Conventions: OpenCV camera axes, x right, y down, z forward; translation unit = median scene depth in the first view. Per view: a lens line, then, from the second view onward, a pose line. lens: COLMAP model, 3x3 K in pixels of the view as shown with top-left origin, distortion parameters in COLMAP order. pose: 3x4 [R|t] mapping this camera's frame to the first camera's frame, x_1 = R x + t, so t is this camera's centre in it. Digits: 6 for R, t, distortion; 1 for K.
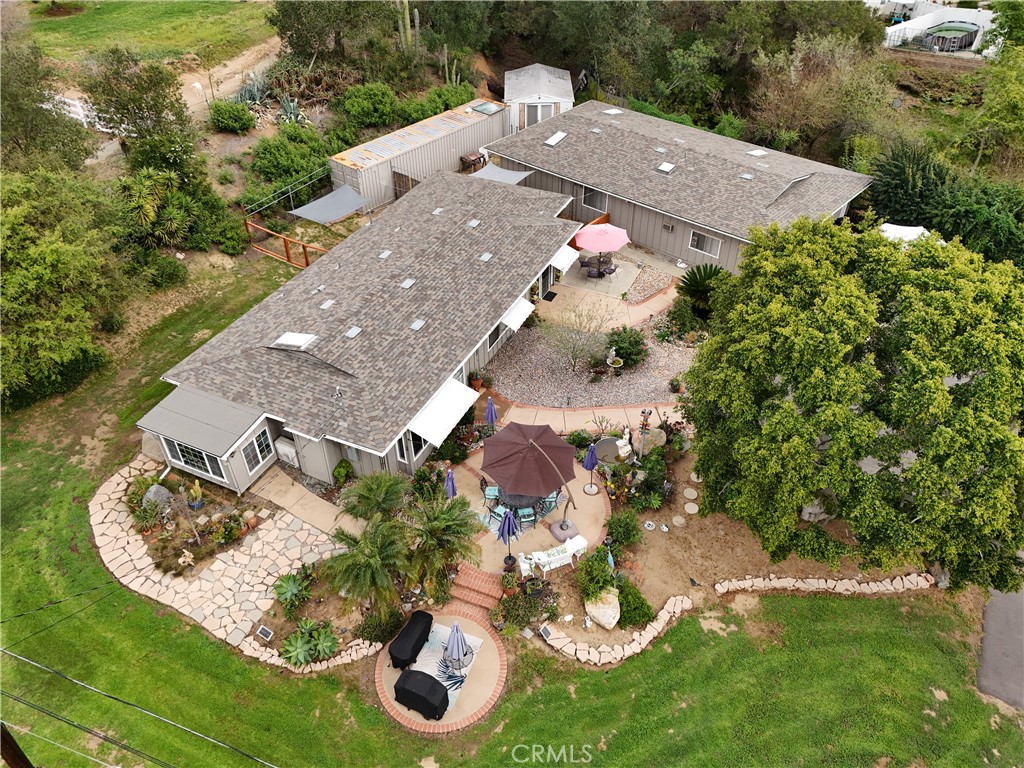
lens RADIAL K [[760.2, 0, 512.0], [0, 760.2, 384.0], [0, 0, 1]] dist [0.037378, -0.002434]
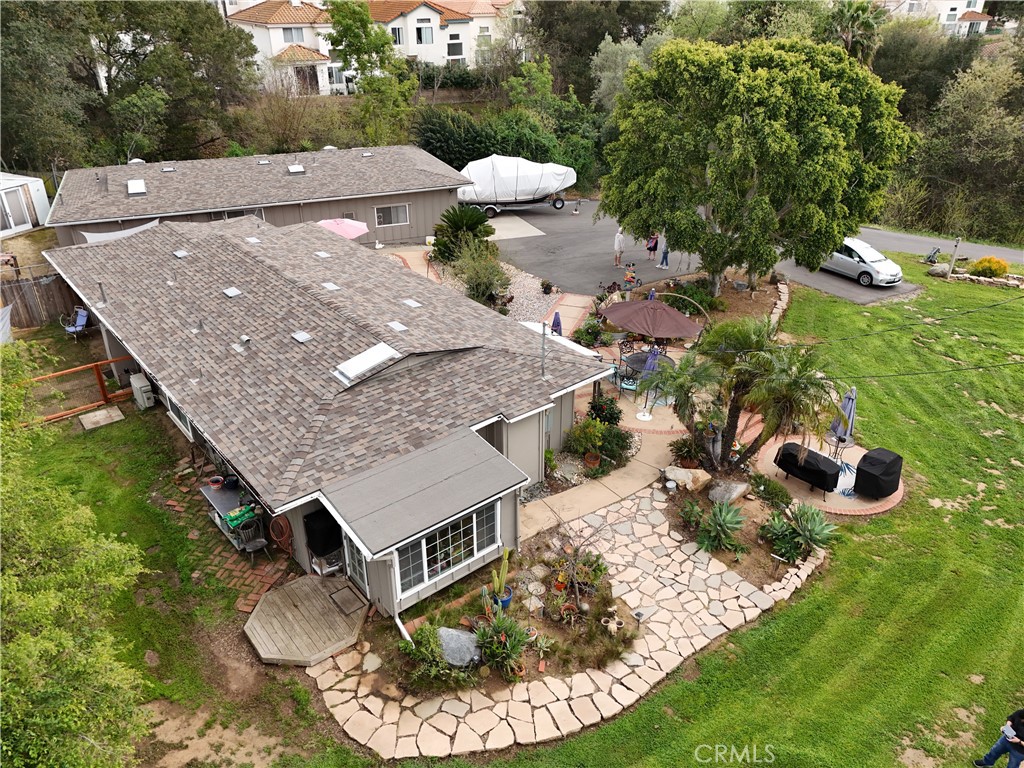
lens RADIAL K [[760.2, 0, 512.0], [0, 760.2, 384.0], [0, 0, 1]] dist [0.037378, -0.002434]
pose [[0.419301, -0.419498, 0.805114, -0.843139], [0.568829, 0.812570, 0.127138, -0.058591], [-0.707545, 0.404662, 0.579334, 0.577492]]
